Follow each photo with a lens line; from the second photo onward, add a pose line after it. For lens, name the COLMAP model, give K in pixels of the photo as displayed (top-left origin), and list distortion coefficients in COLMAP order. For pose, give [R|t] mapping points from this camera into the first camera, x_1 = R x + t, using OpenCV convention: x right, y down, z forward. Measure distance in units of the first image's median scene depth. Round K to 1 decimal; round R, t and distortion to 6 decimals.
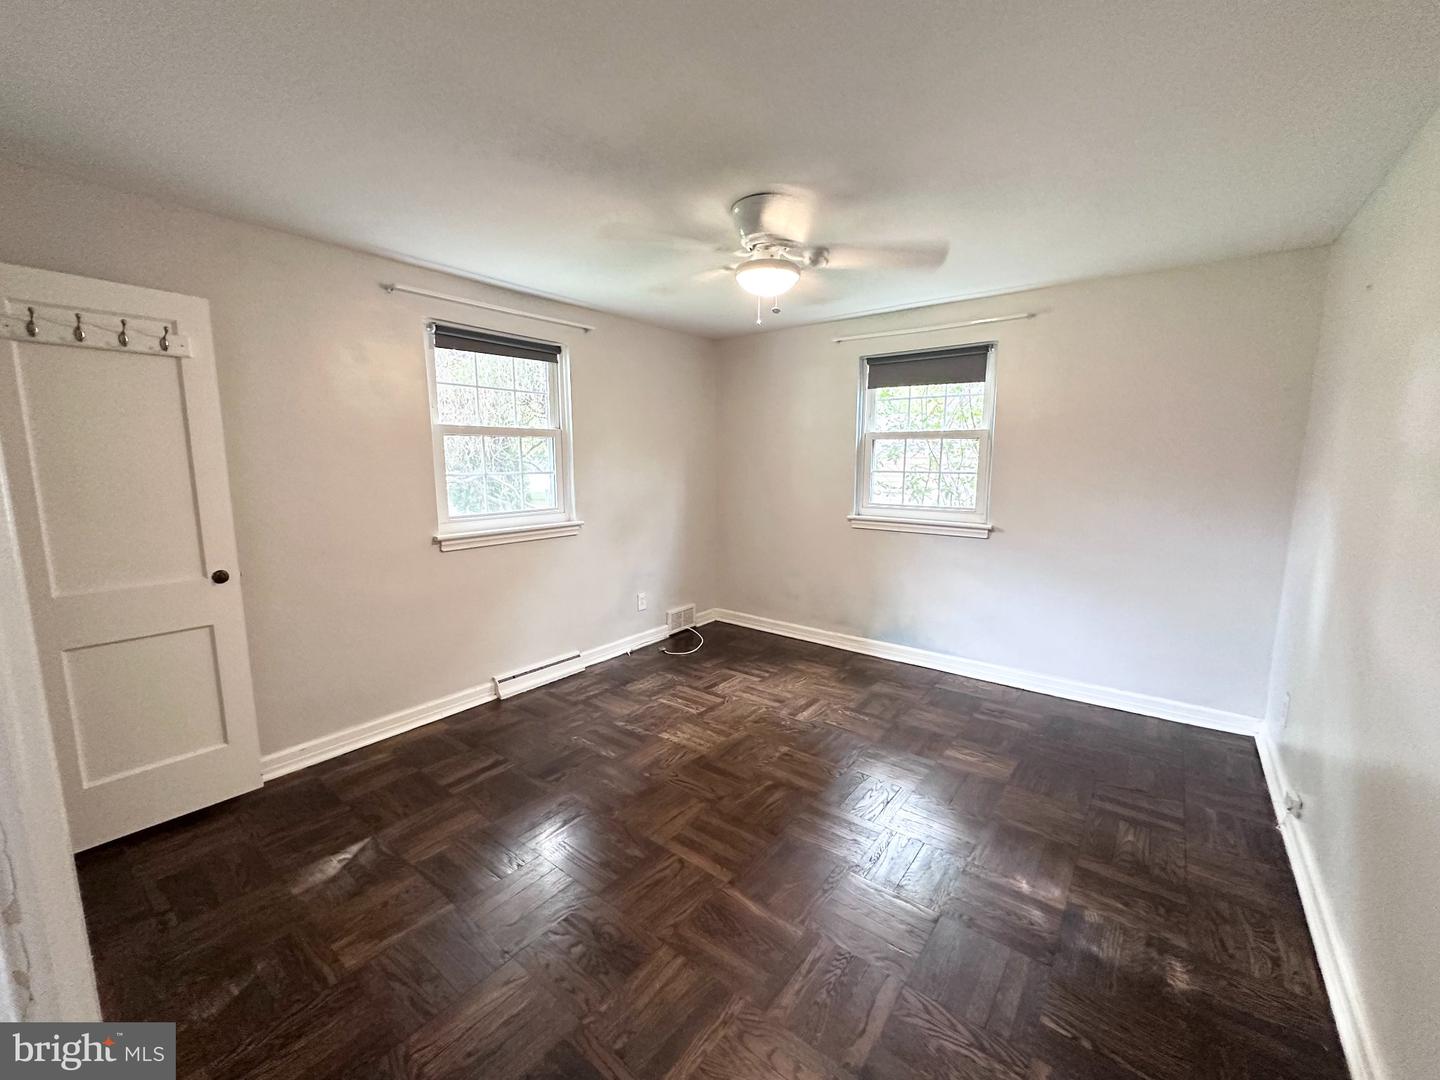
lens RADIAL K [[575.9, 0, 719.2], [0, 575.9, 540.0], [0, 0, 1]] dist [-0.003544, 0.000618]
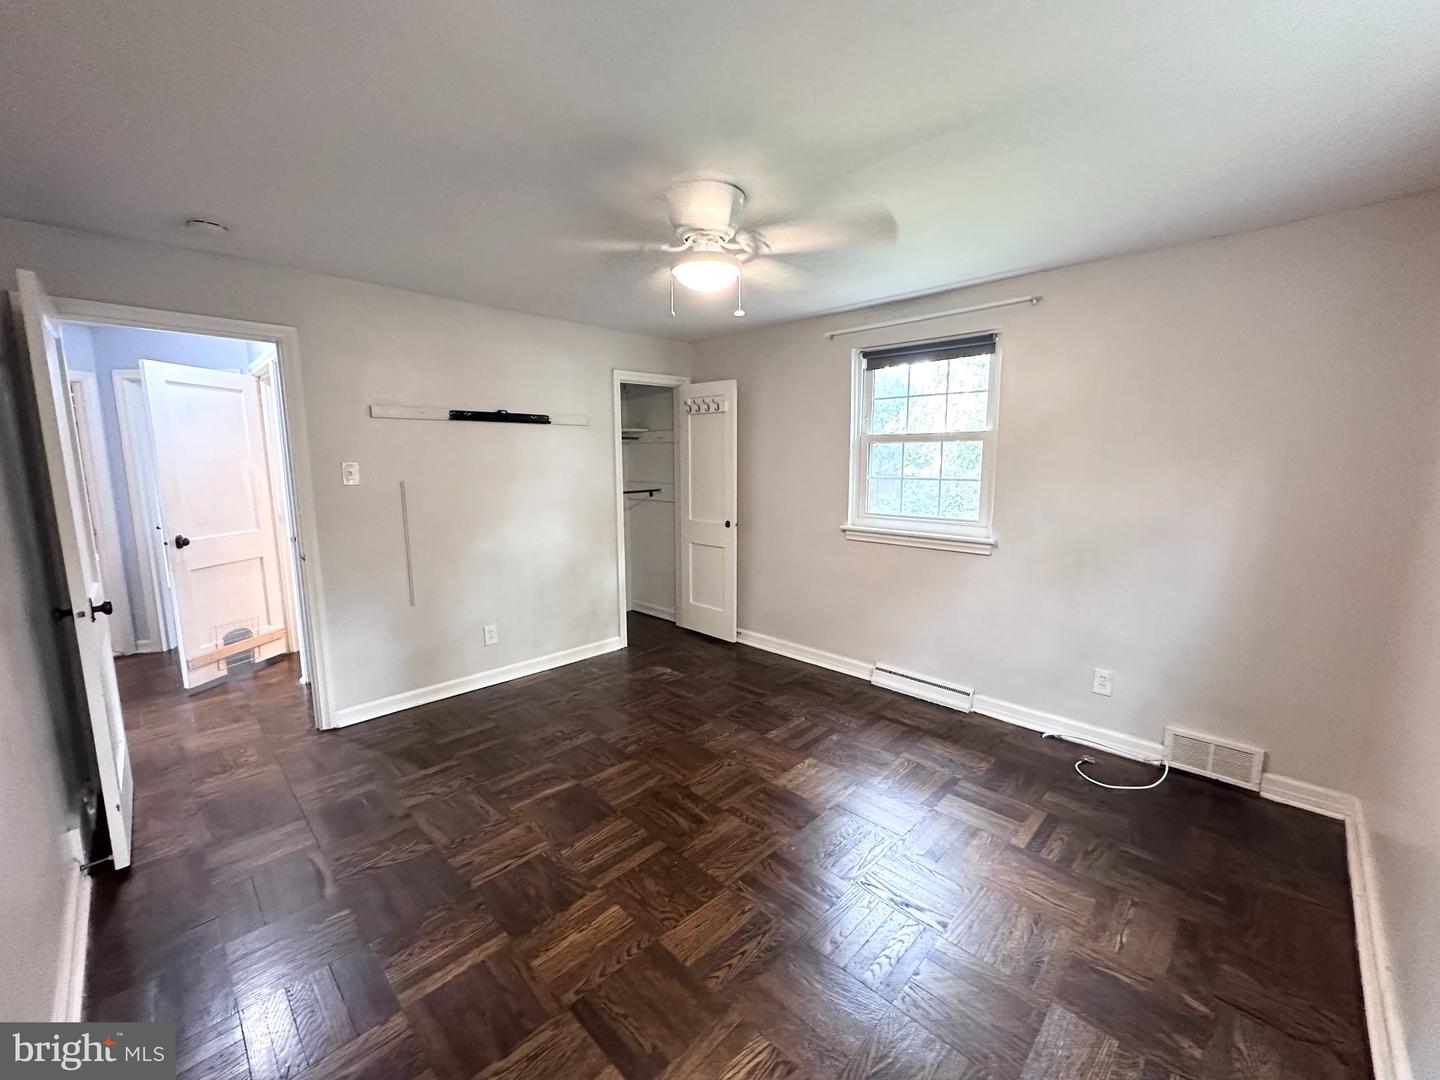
lens RADIAL K [[575.9, 0, 719.8], [0, 575.9, 538.4], [0, 0, 1]] dist [-0.003544, 0.000618]
pose [[-0.114035, 0.134274, -0.984361, 0.666447], [-0.139602, 0.978828, 0.149692, -0.111468], [0.983619, 0.154489, -0.092875, 0.745463]]
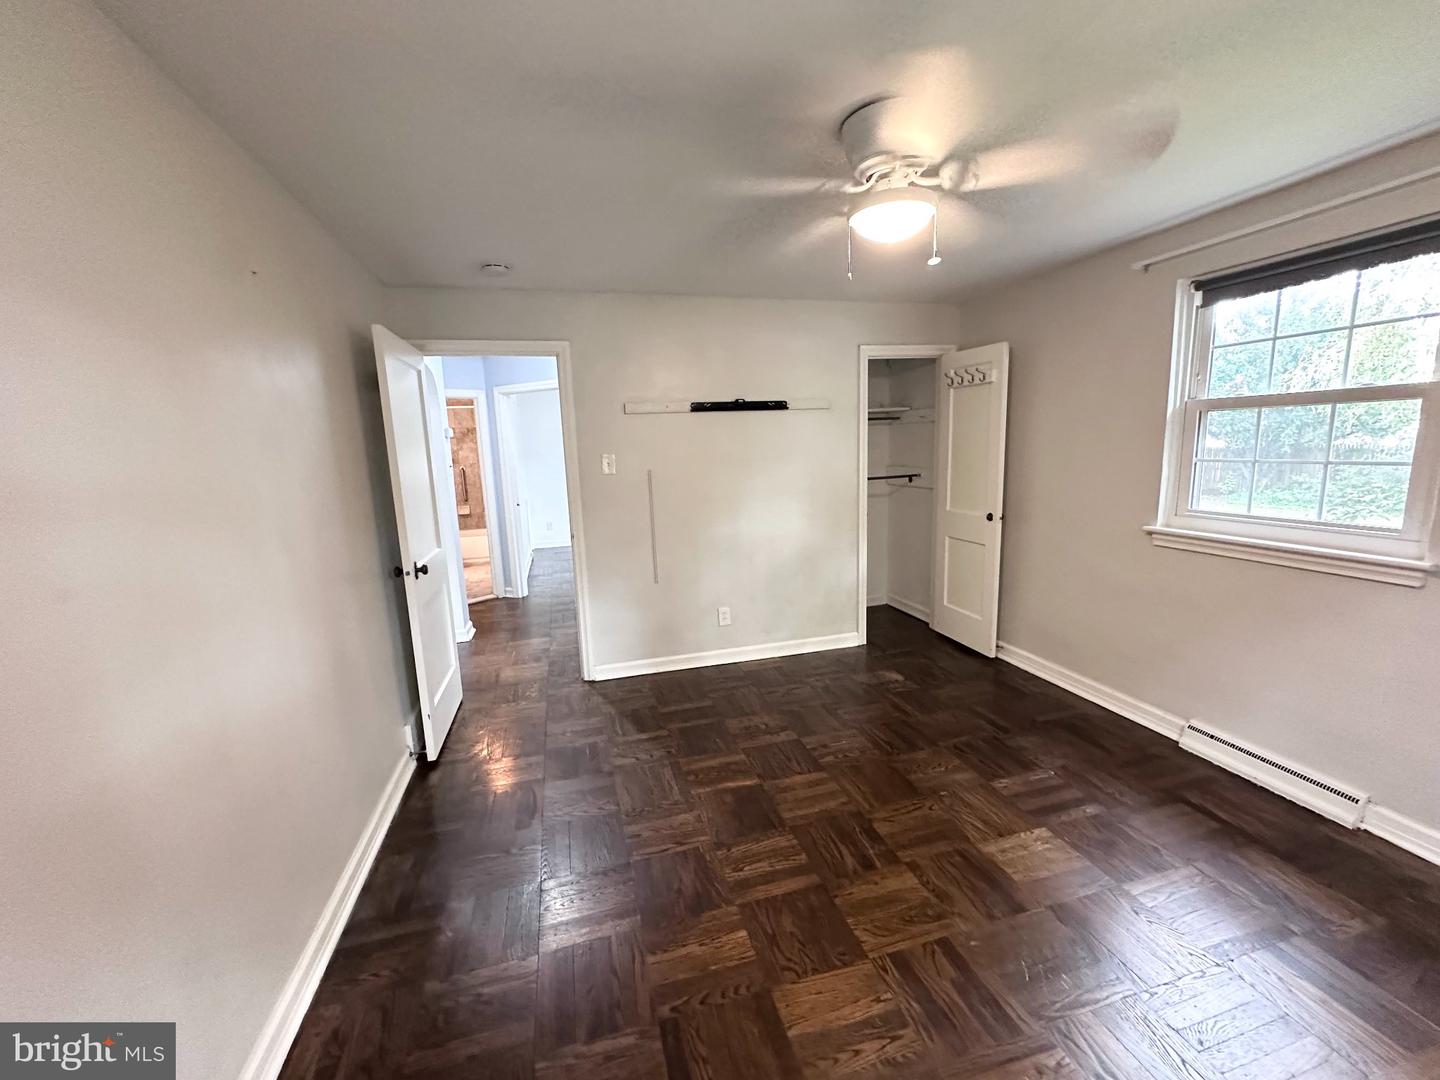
lens RADIAL K [[575.9, 0, 722.1], [0, 575.9, 538.5], [0, 0, 1]] dist [-0.003544, 0.000618]
pose [[-0.594340, 0.148802, -0.790327, 0.554540], [-0.081837, 0.966441, 0.243503, -0.134188], [0.800039, 0.209402, -0.562218, 0.846802]]
